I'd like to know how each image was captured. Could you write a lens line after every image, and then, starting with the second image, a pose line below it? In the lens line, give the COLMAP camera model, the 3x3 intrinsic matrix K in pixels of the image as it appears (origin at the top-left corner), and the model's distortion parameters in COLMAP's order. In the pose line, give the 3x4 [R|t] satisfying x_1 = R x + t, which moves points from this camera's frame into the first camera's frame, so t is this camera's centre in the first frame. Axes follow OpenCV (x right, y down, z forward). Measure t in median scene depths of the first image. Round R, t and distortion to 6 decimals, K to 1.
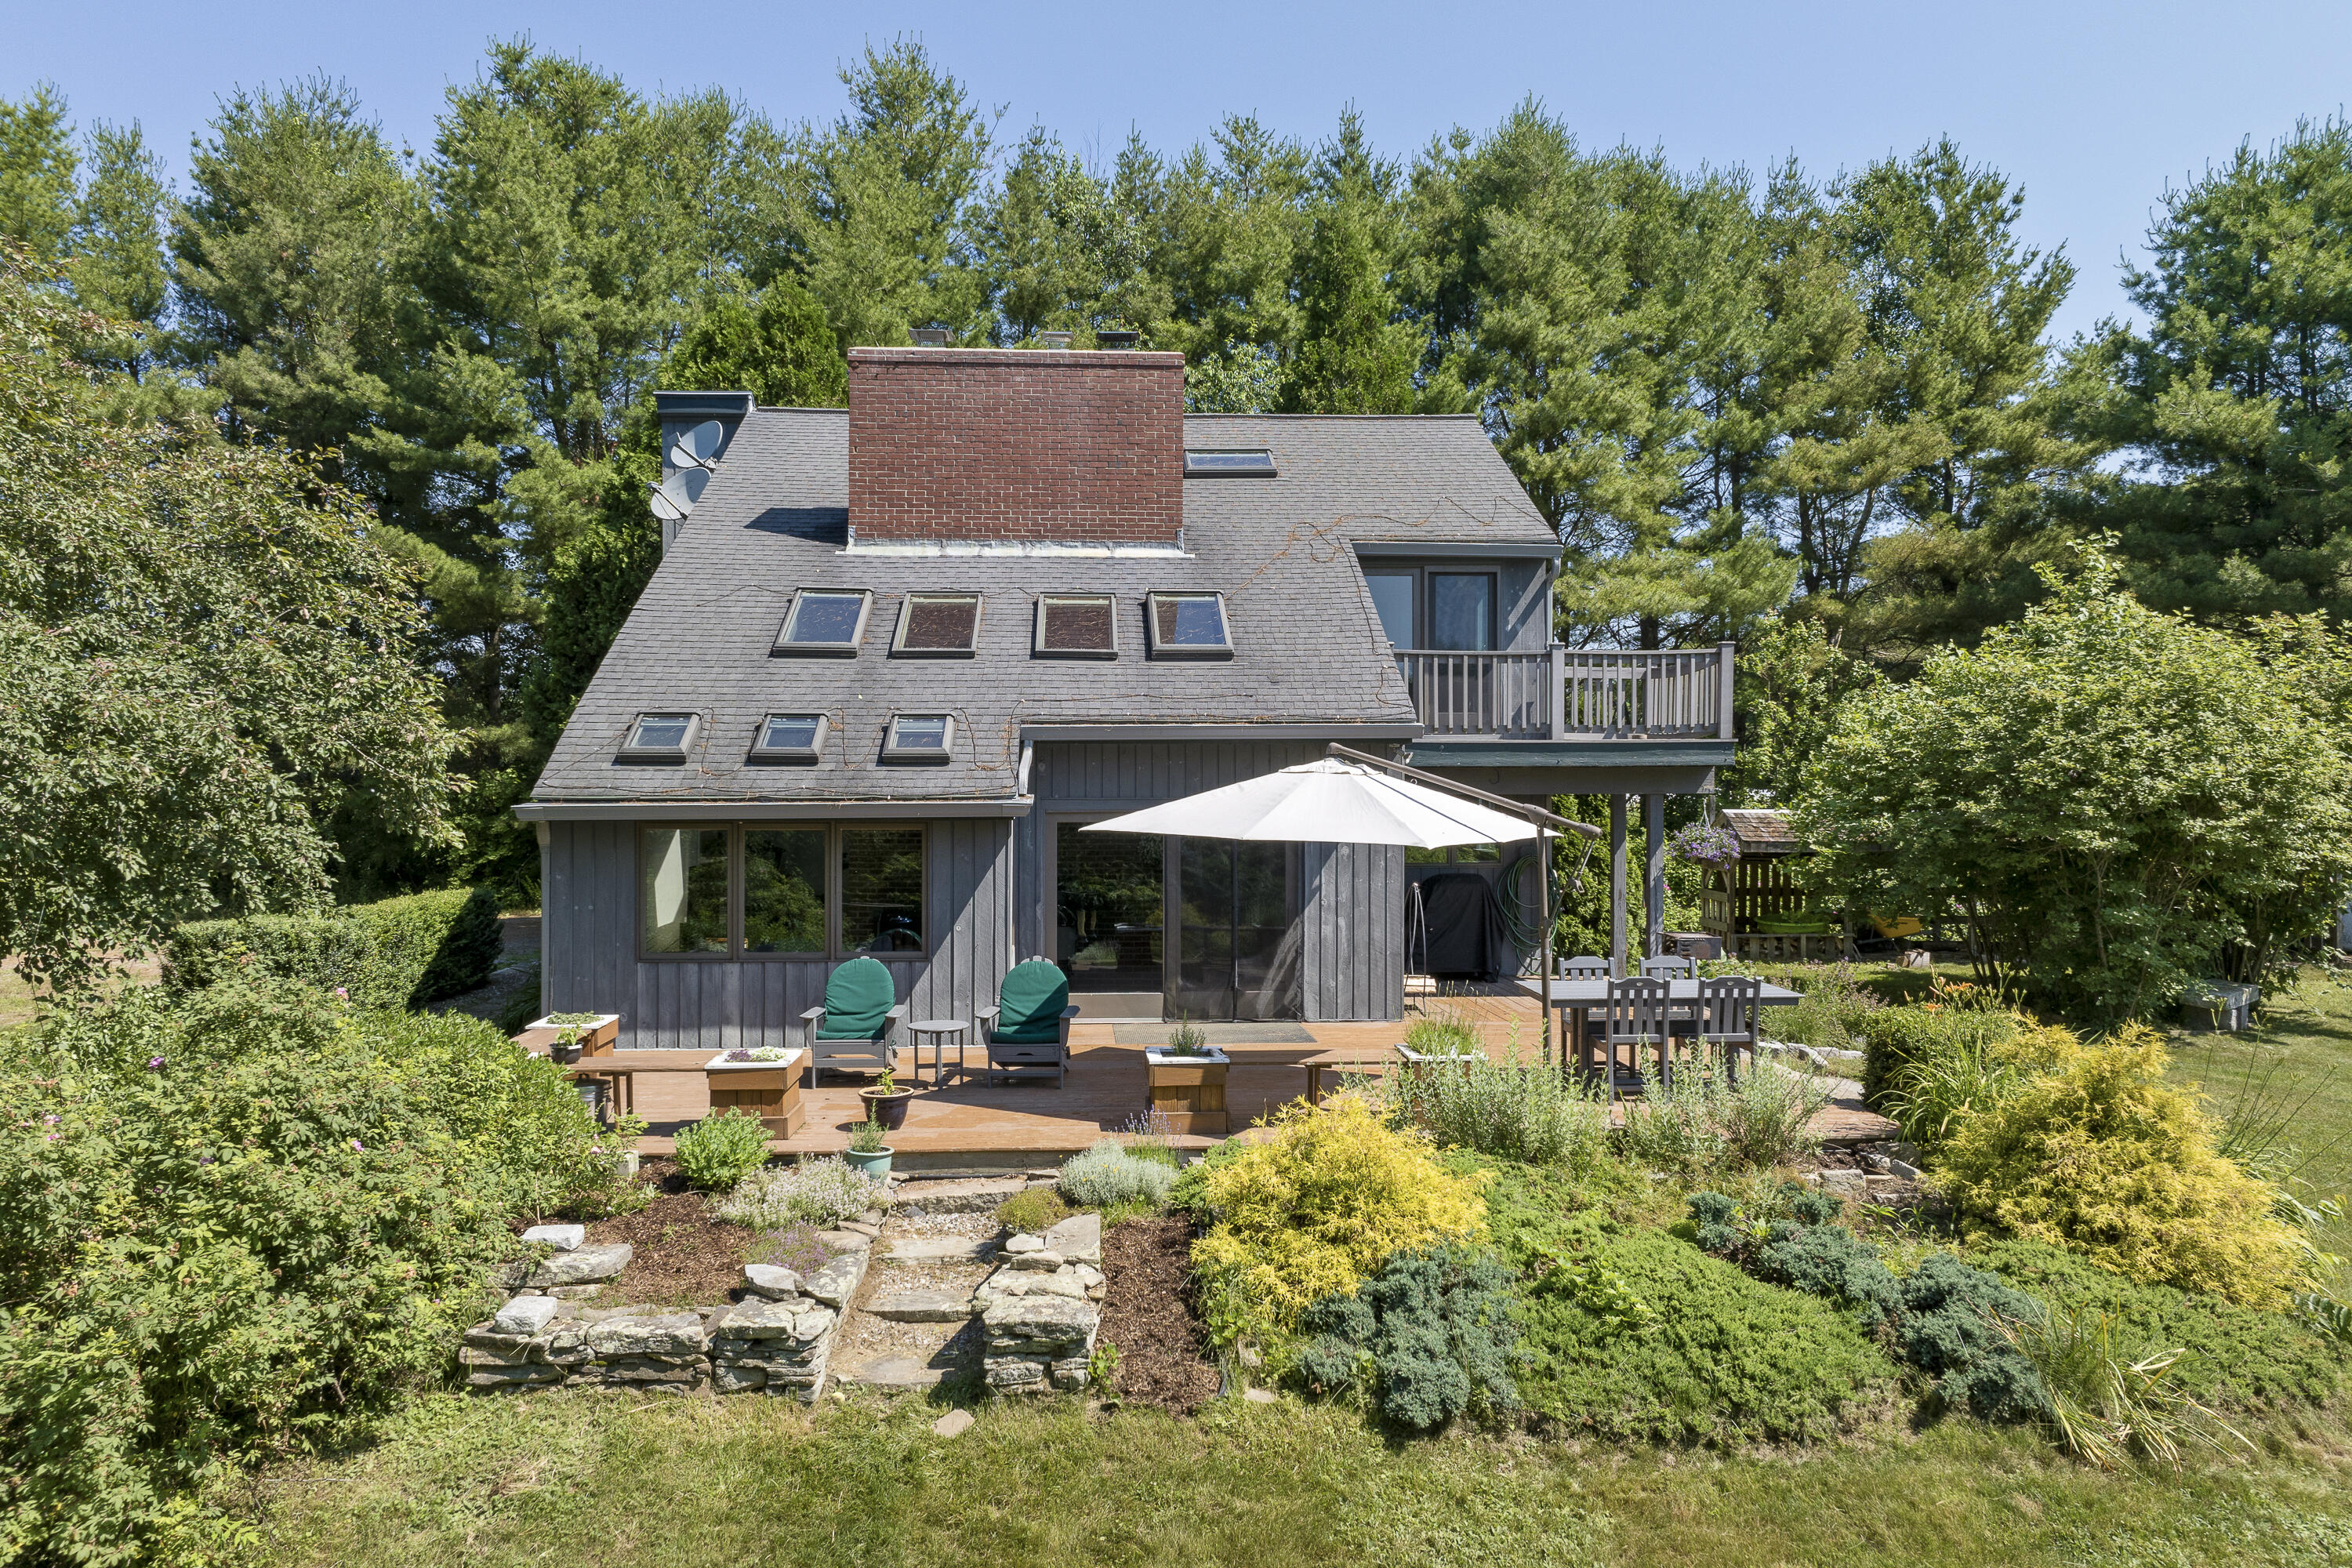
lens RADIAL K [[1624.0, 0, 1173.4], [0, 1624.0, 777.7], [0, 0, 1]] dist [-0.008245, 0.003707]
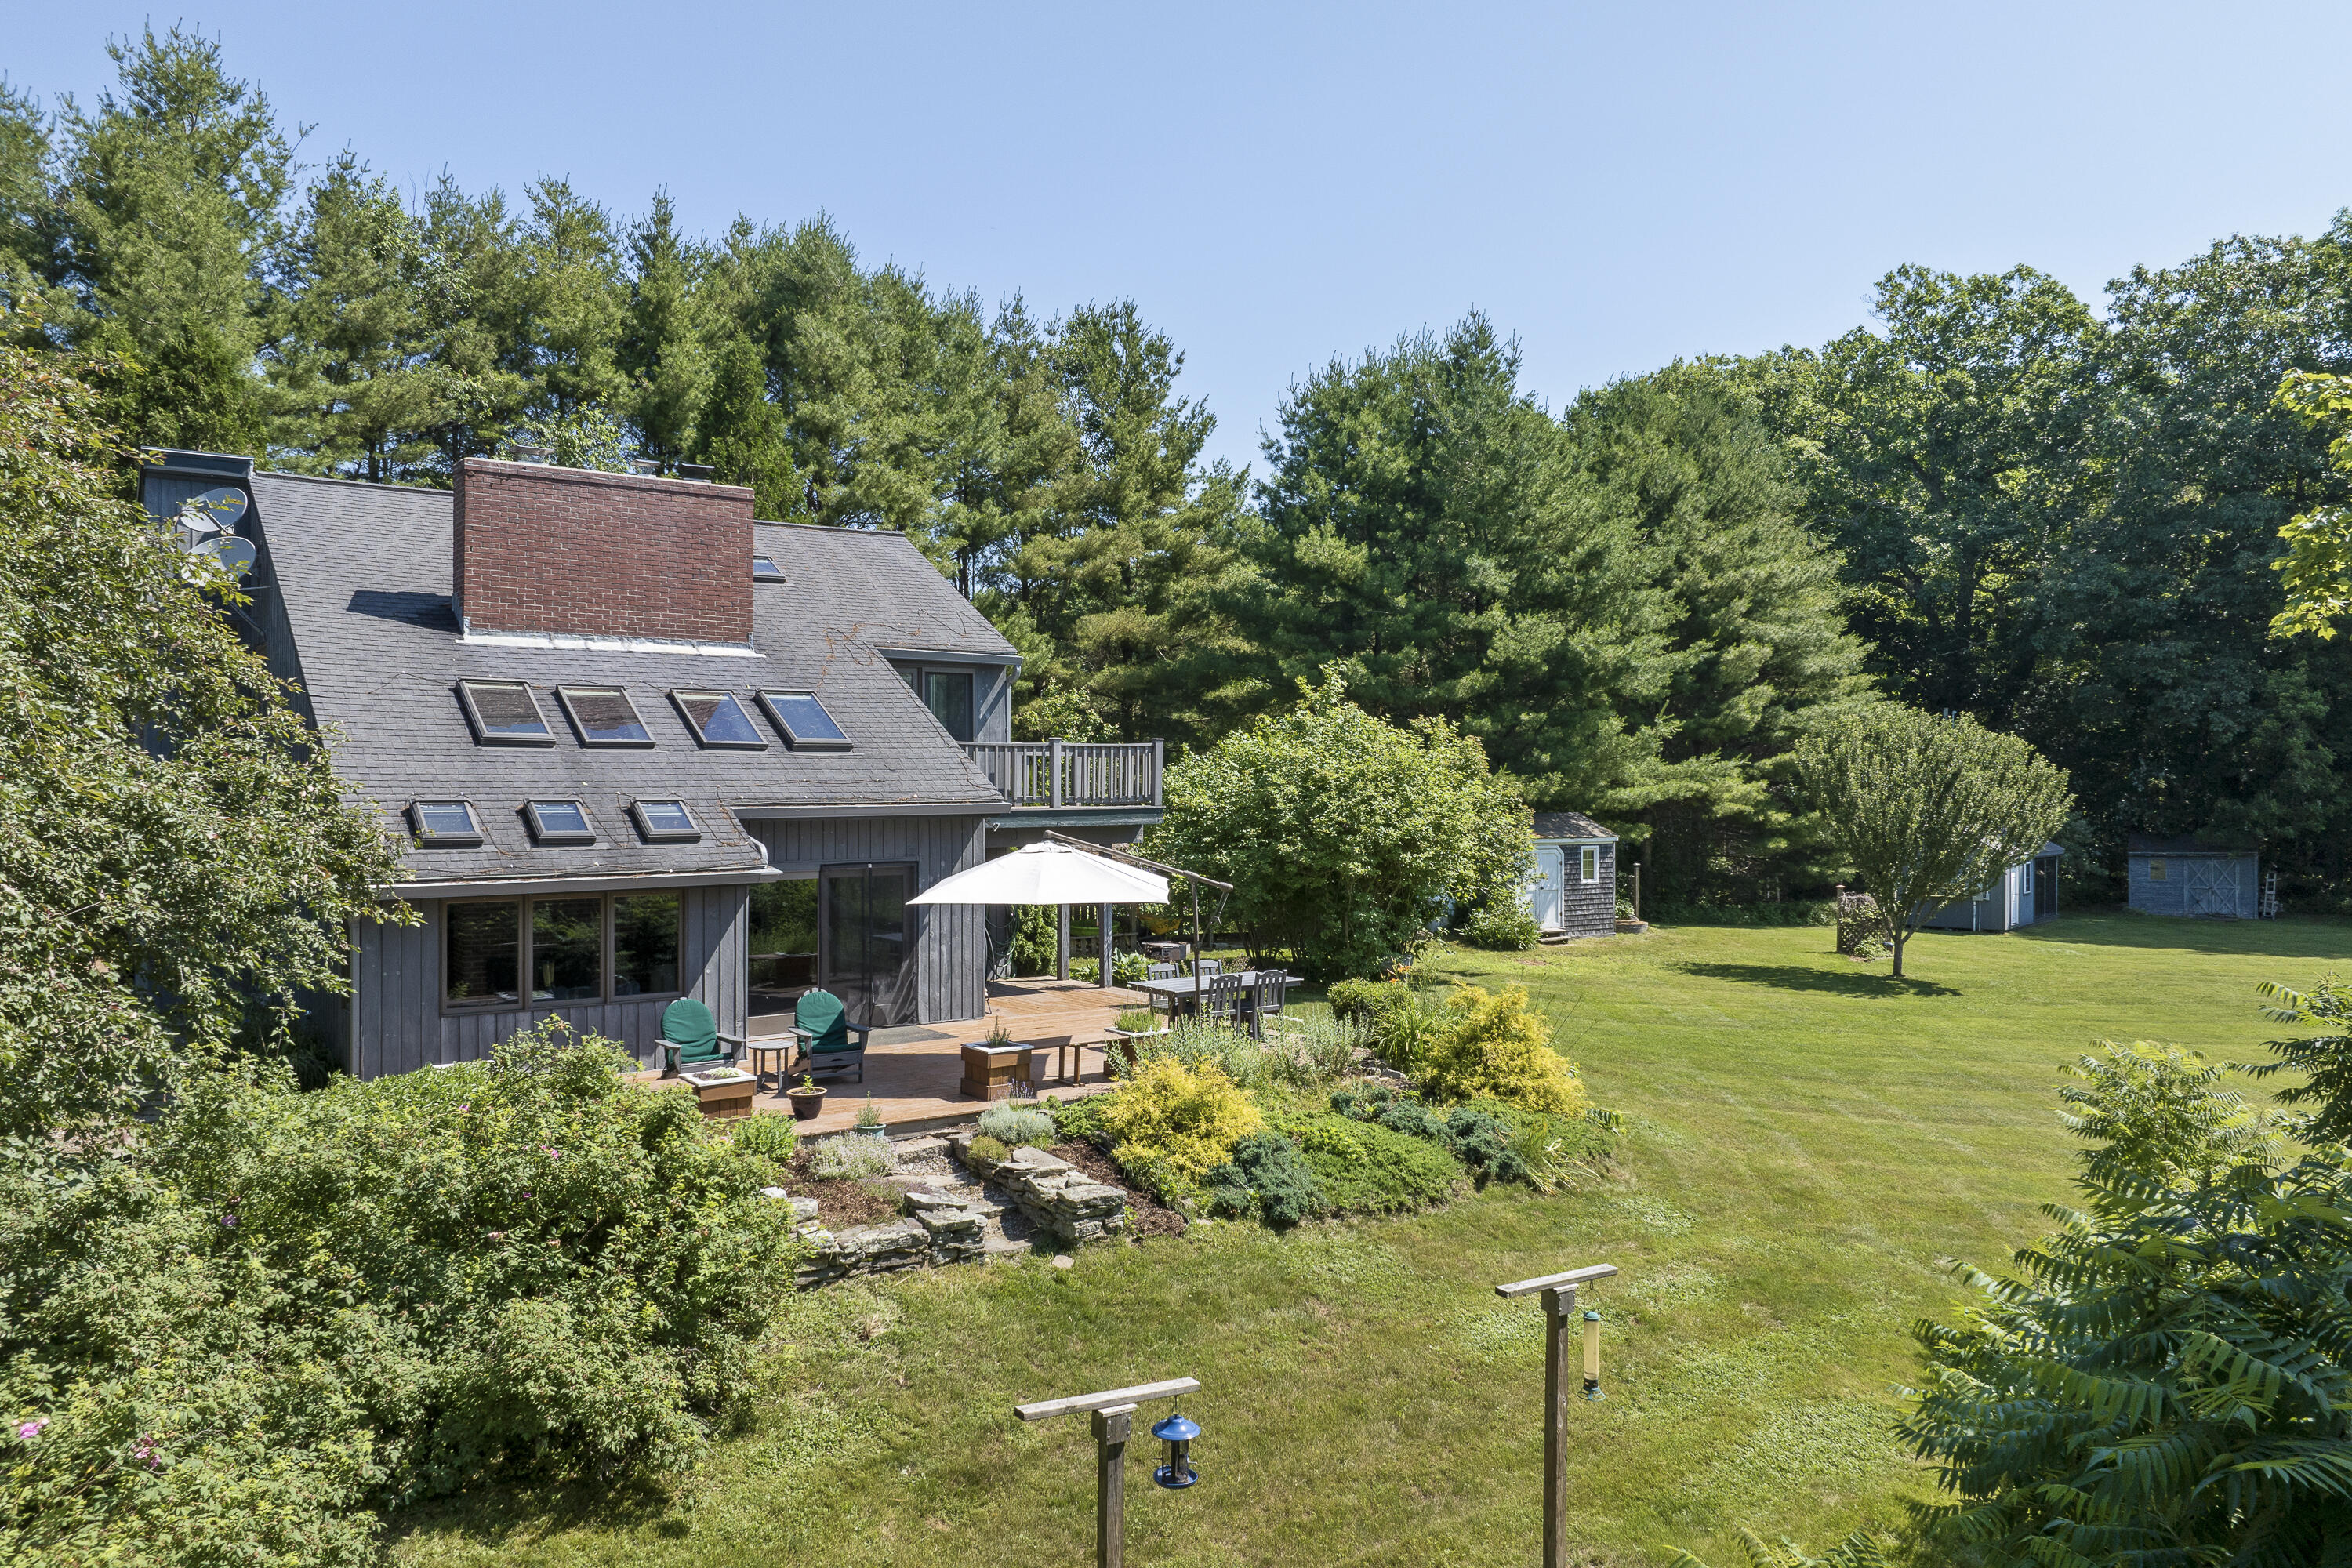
lens RADIAL K [[1624.0, 0, 1173.4], [0, 1624.0, 777.7], [0, 0, 1]] dist [-0.008245, 0.003707]
pose [[0.842217, 0.001083, 0.539138, -0.417078], [-0.001102, 0.999999, -0.000288, -0.047611], [-0.539138, -0.000351, 0.842218, -0.215627]]
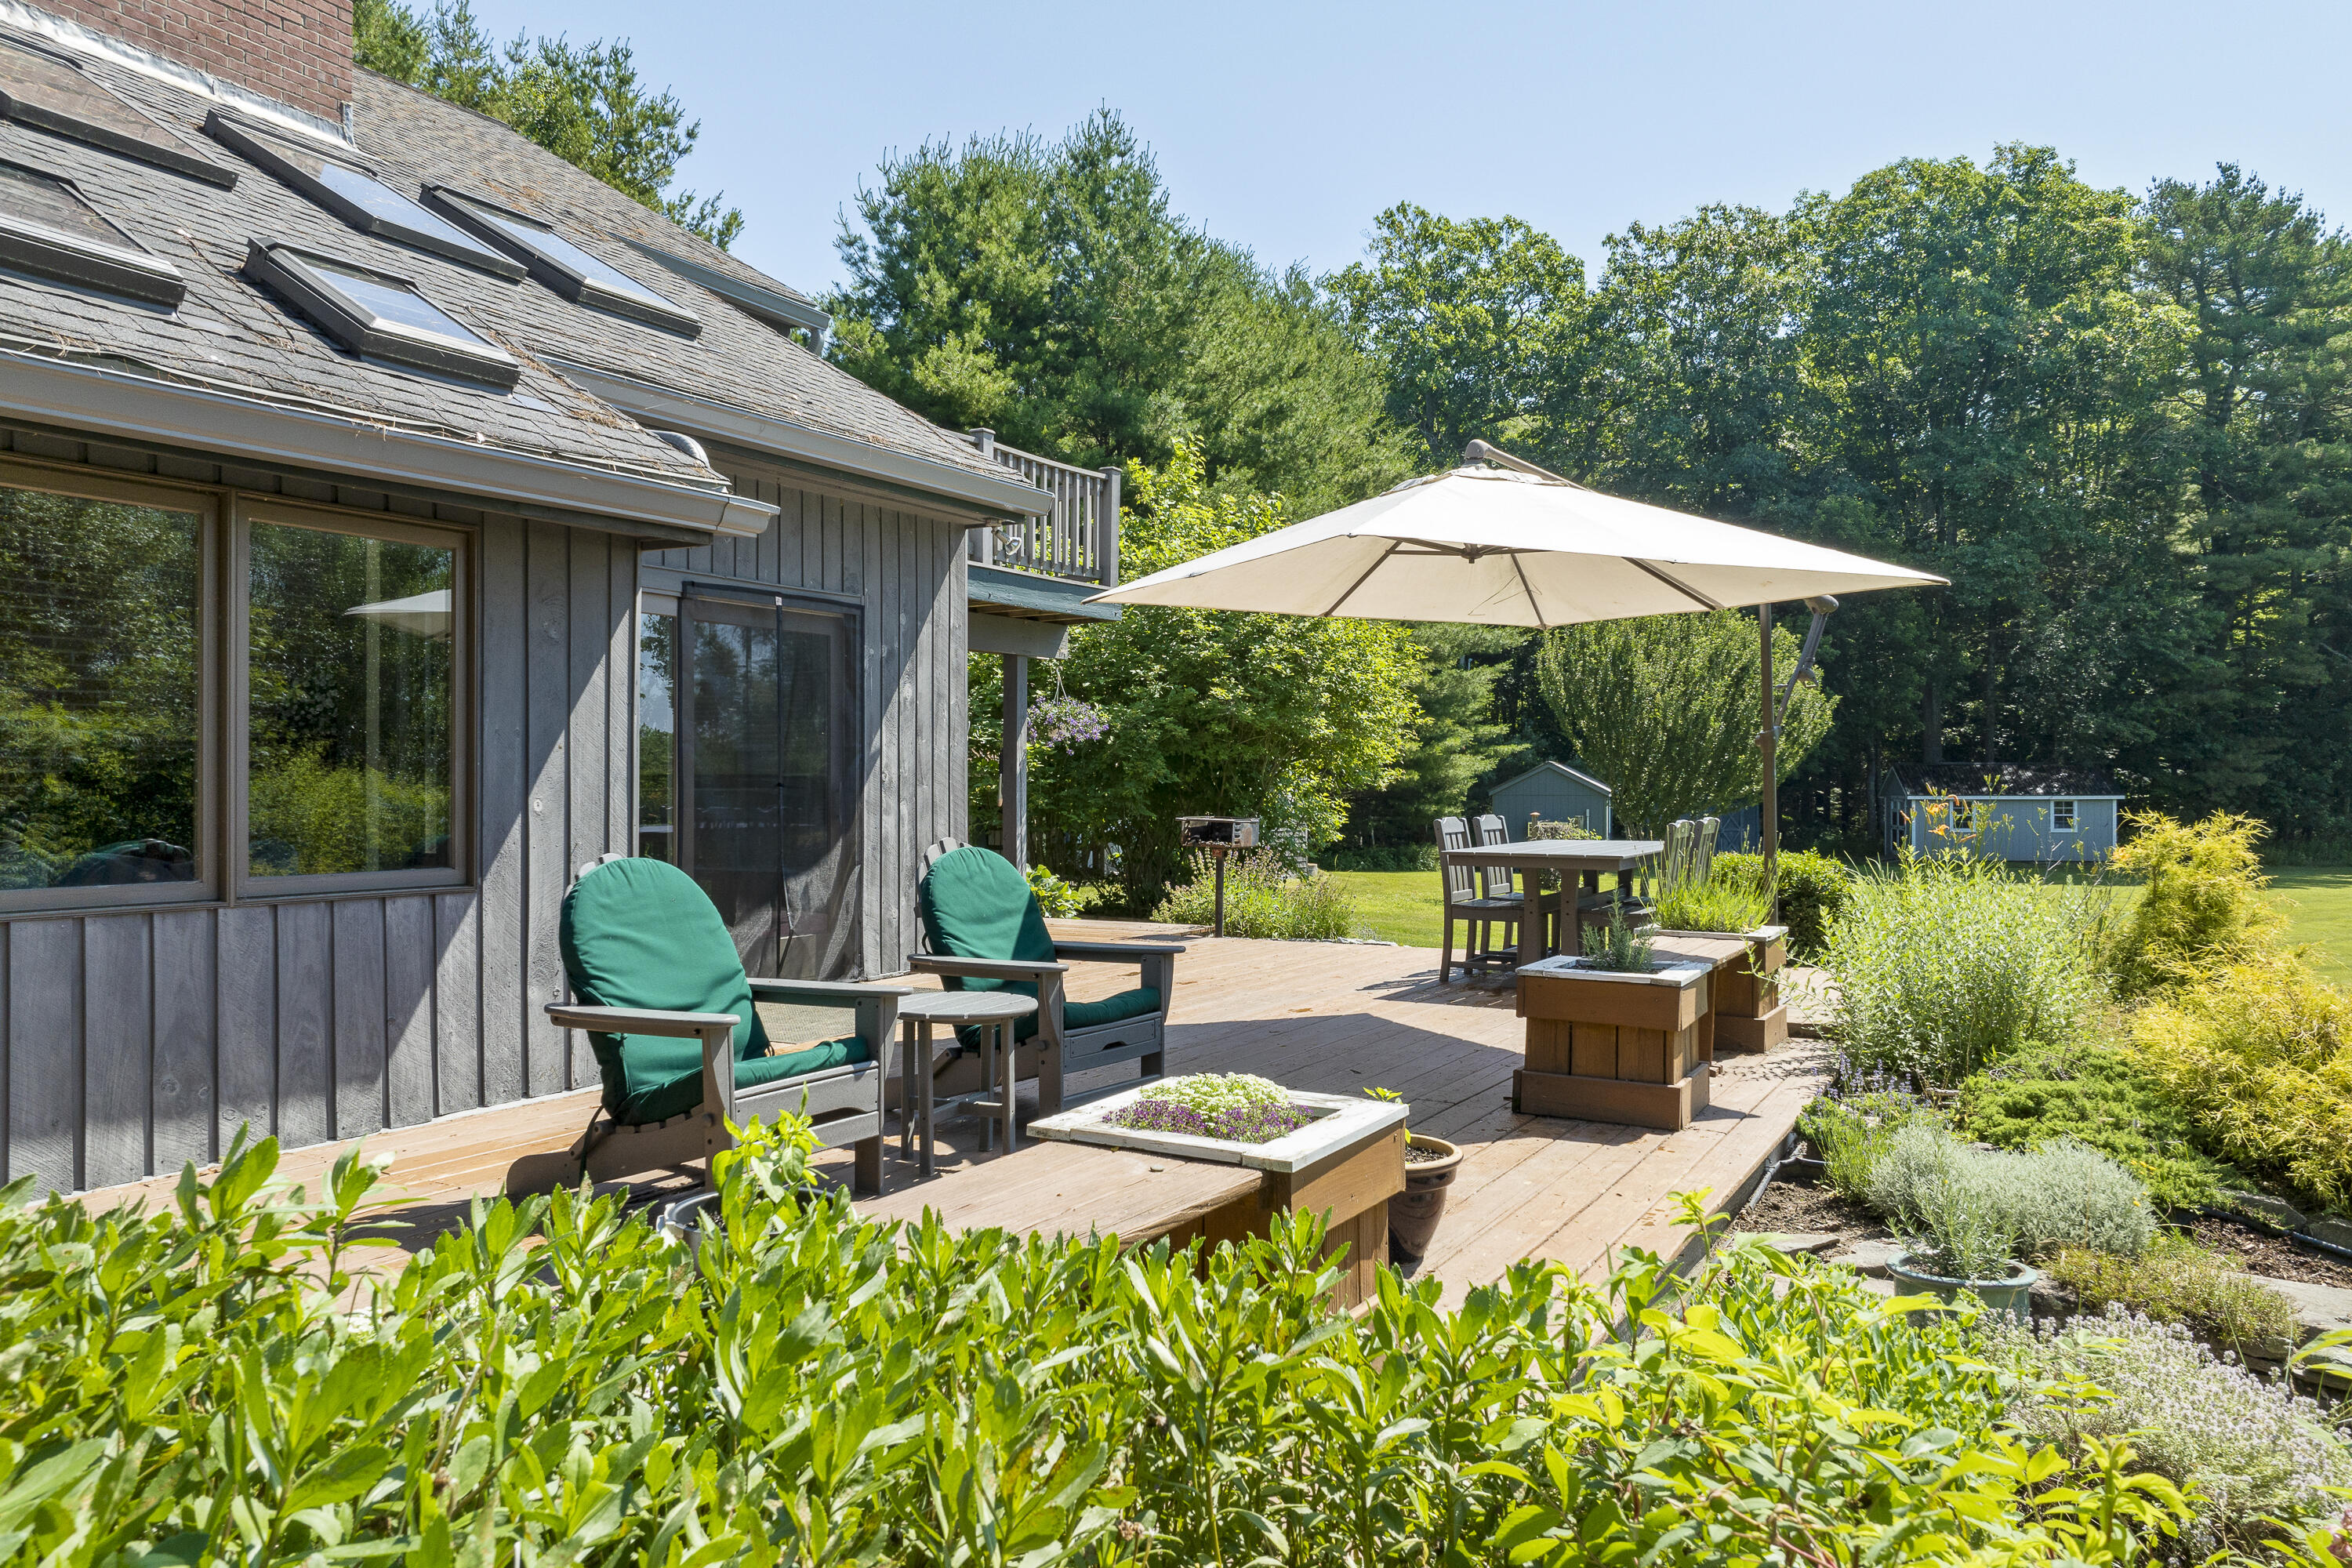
lens RADIAL K [[1624.0, 0, 1173.4], [0, 1624.0, 777.7], [0, 0, 1]] dist [-0.008245, 0.003707]
pose [[0.538847, 0.002878, 0.842399, -0.316255], [-0.001566, 0.999996, -0.002414, 0.070338], [-0.842402, -0.000019, 0.538849, 0.531898]]
